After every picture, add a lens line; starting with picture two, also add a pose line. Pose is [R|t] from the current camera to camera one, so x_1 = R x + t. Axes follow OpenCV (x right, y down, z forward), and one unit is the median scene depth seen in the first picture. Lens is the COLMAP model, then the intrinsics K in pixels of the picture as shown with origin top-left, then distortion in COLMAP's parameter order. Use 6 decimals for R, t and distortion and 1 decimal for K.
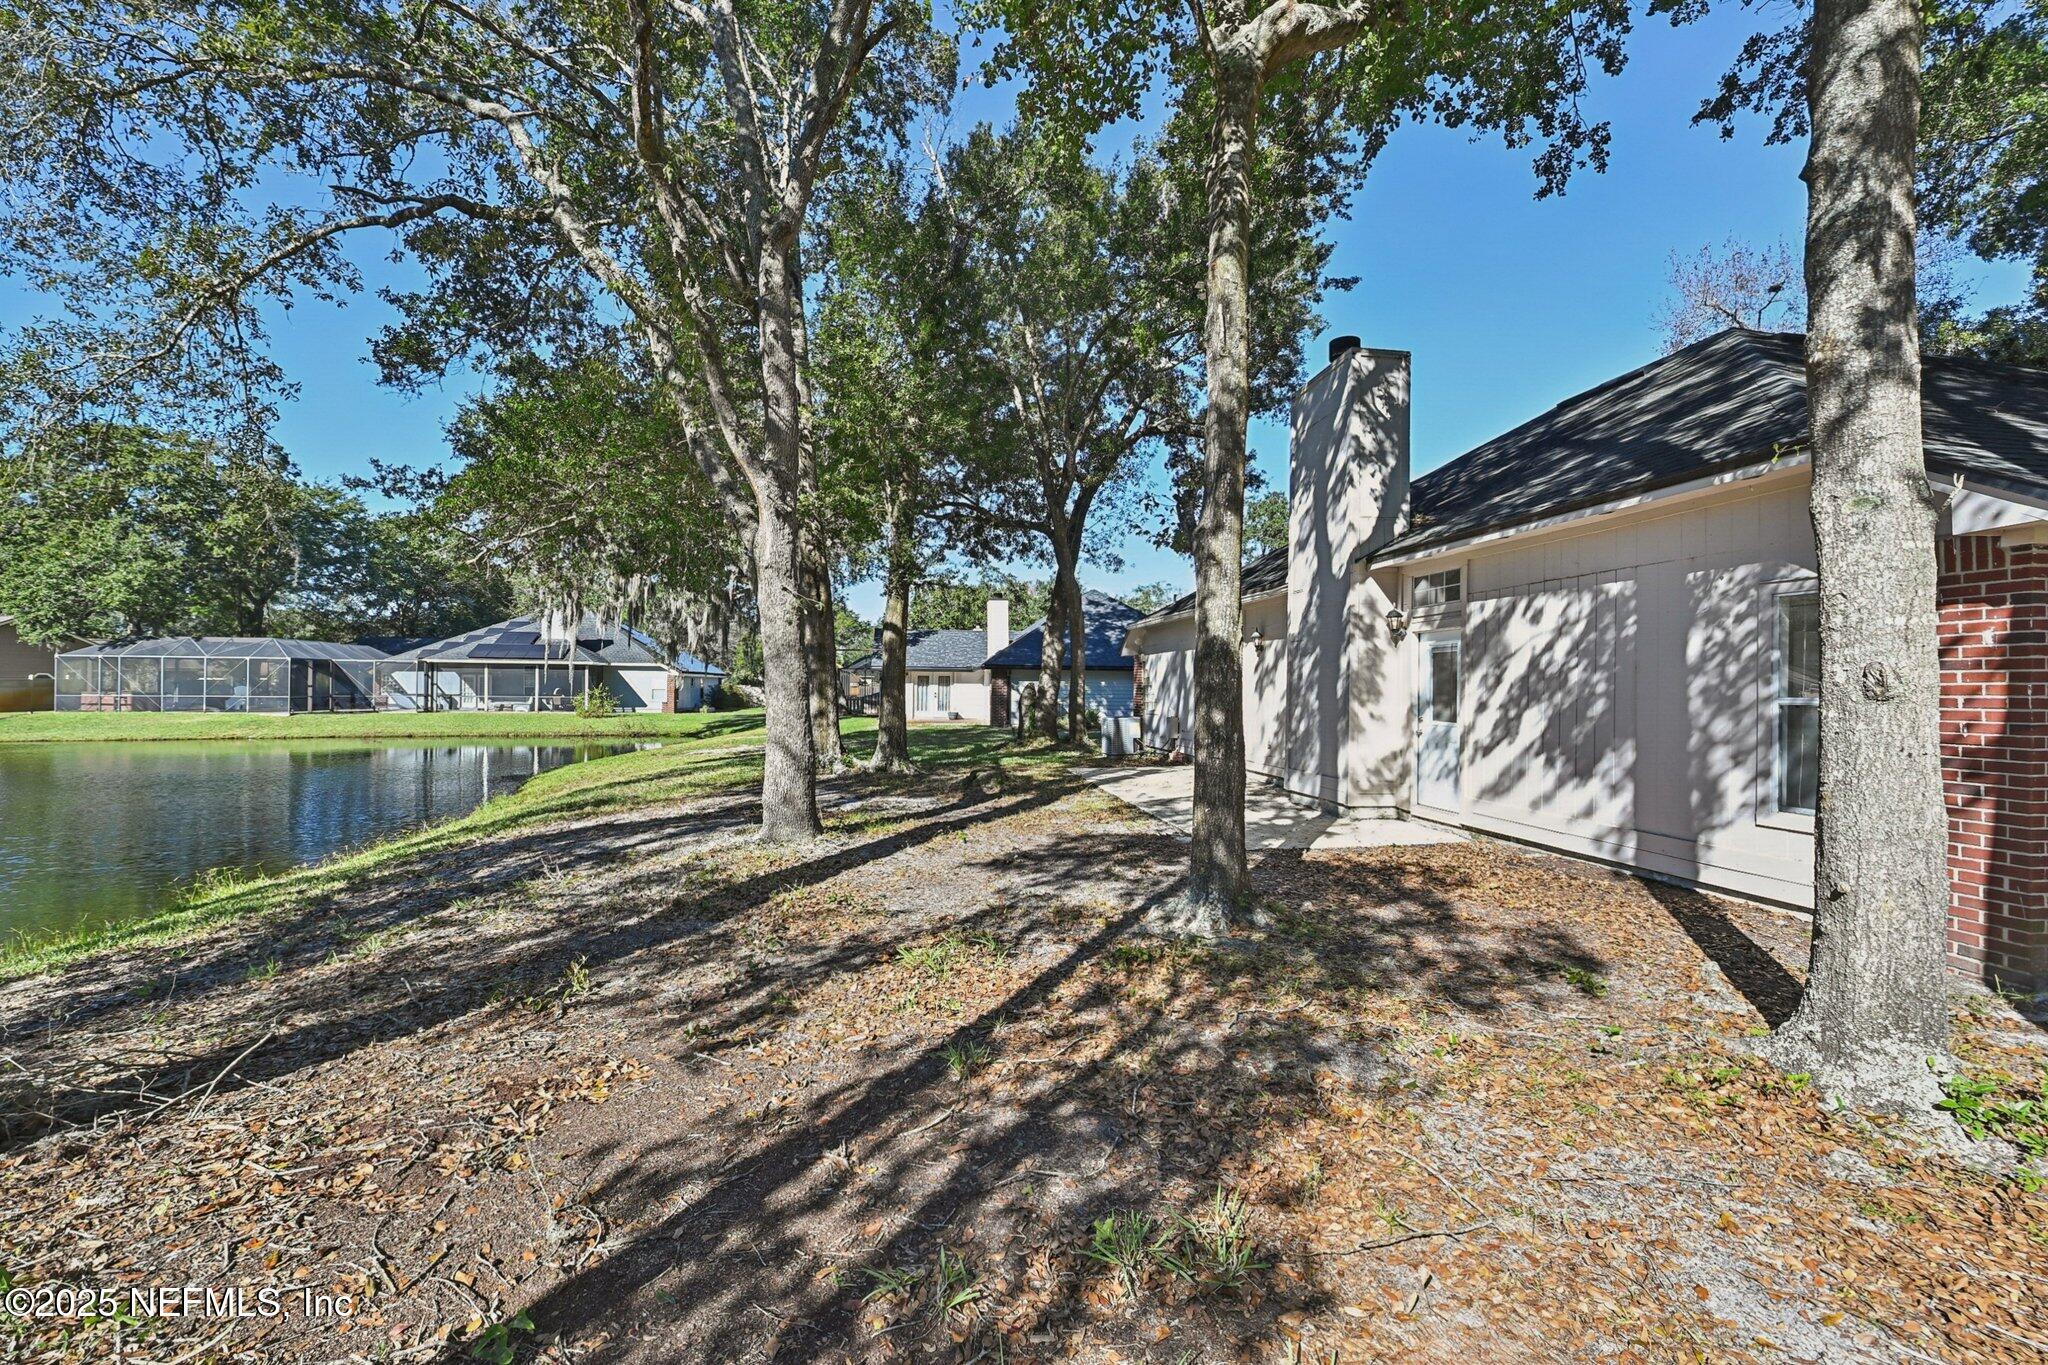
lens RADIAL K [[866.0, 0, 1026.0], [0, 866.0, 679.9], [0, 0, 1]] dist [-0.004400, -0.000244]
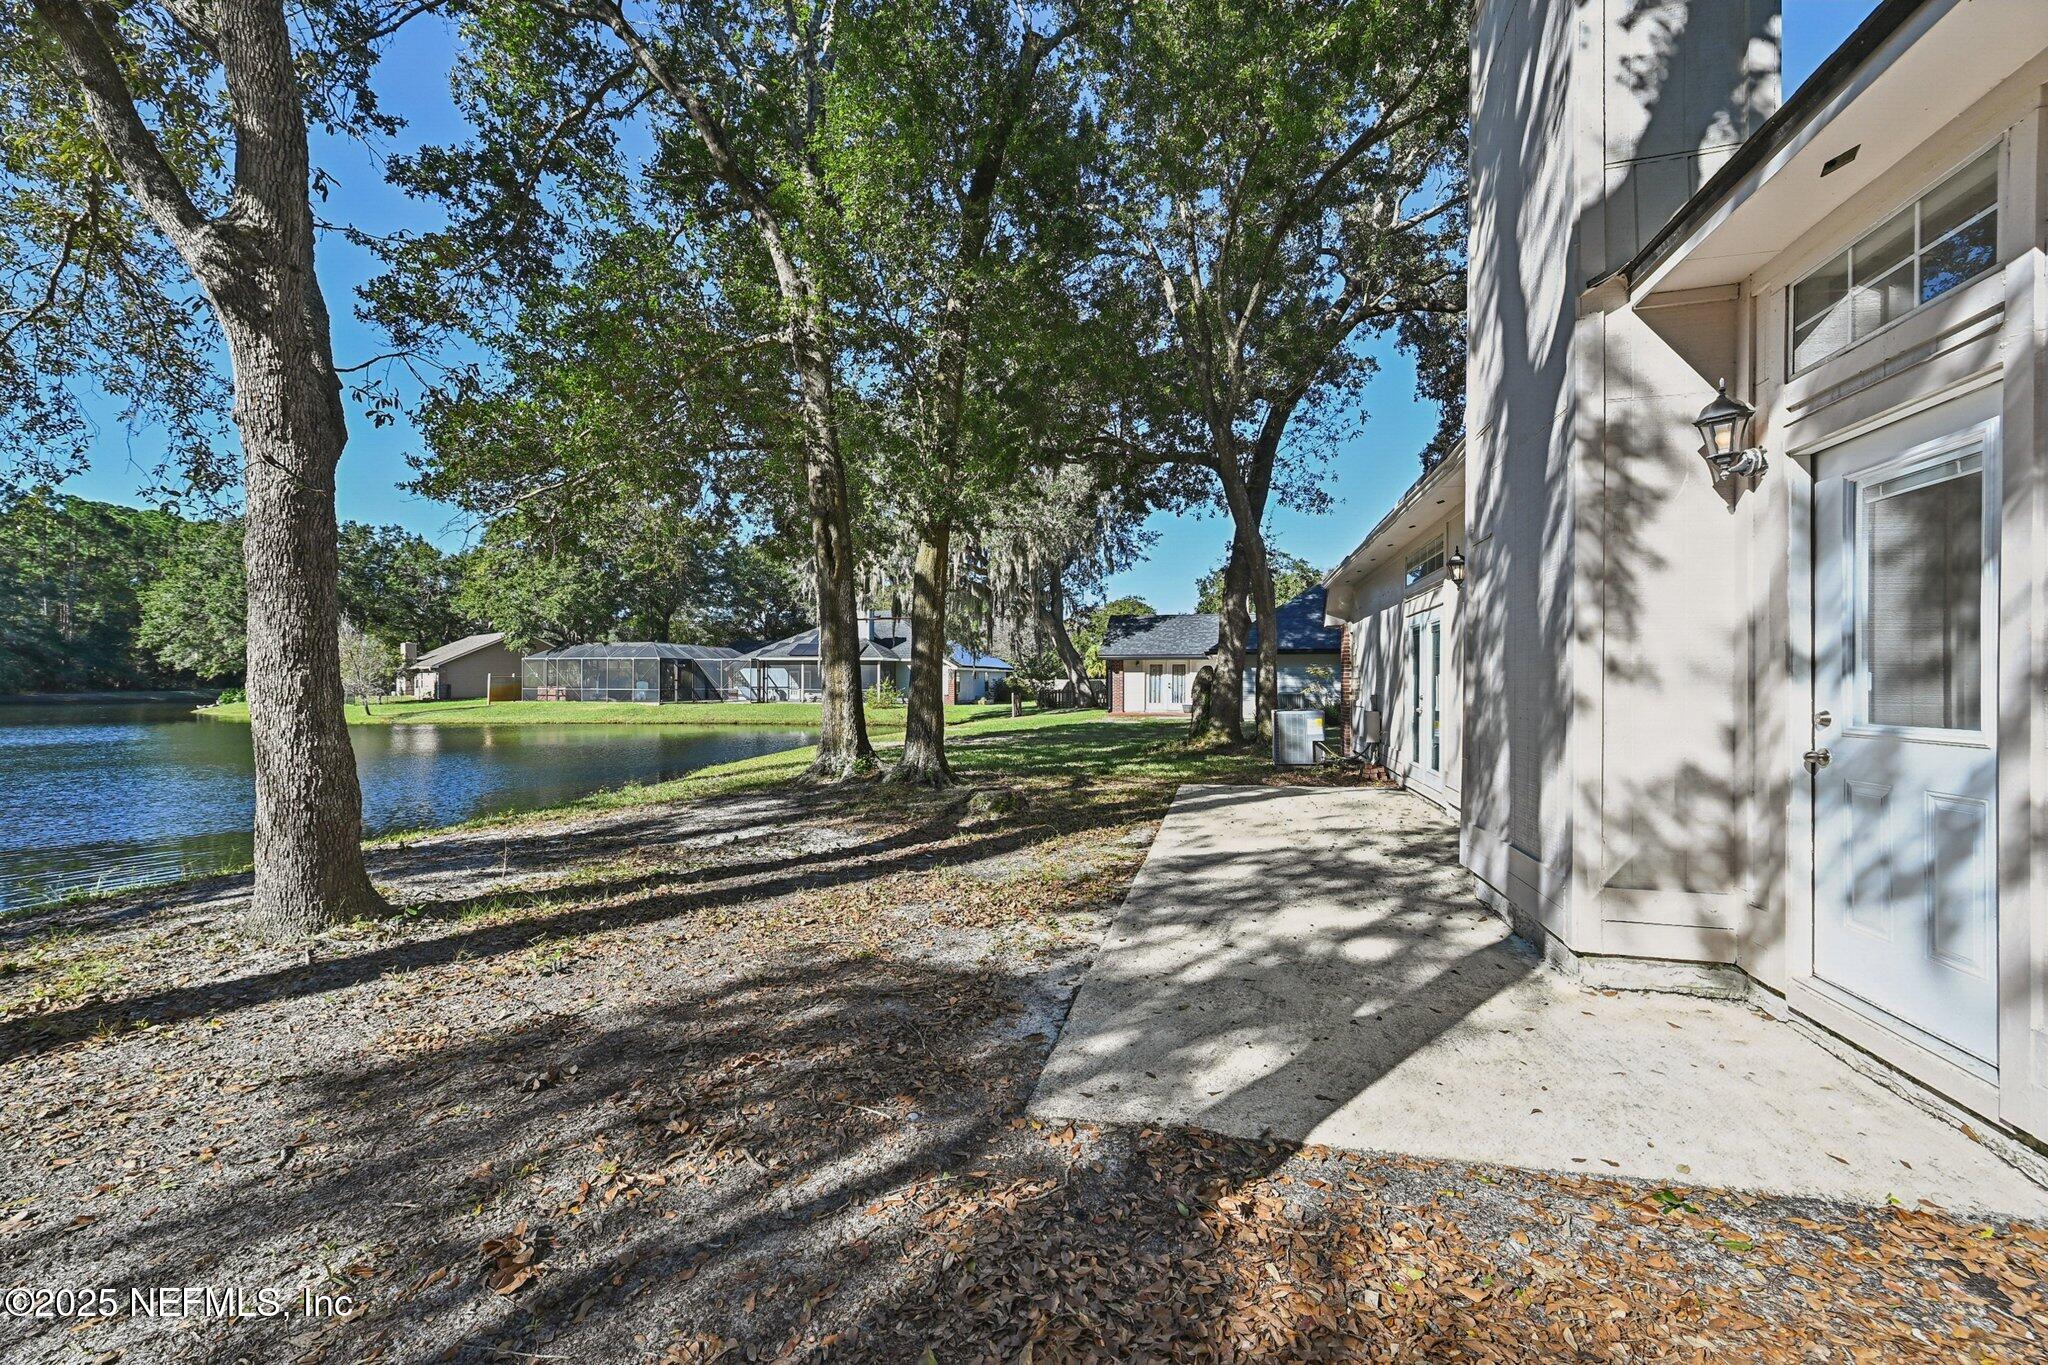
lens RADIAL K [[813.0, 0, 1018.2], [0, 813.0, 688.8], [0, 0, 1]] dist [0.001324, 0.001204]
pose [[0.926890, -0.002139, -0.375327, 0.285723], [0.007906, 0.999873, 0.013826, 0.033007], [0.375250, -0.015782, 0.926789, 0.573550]]
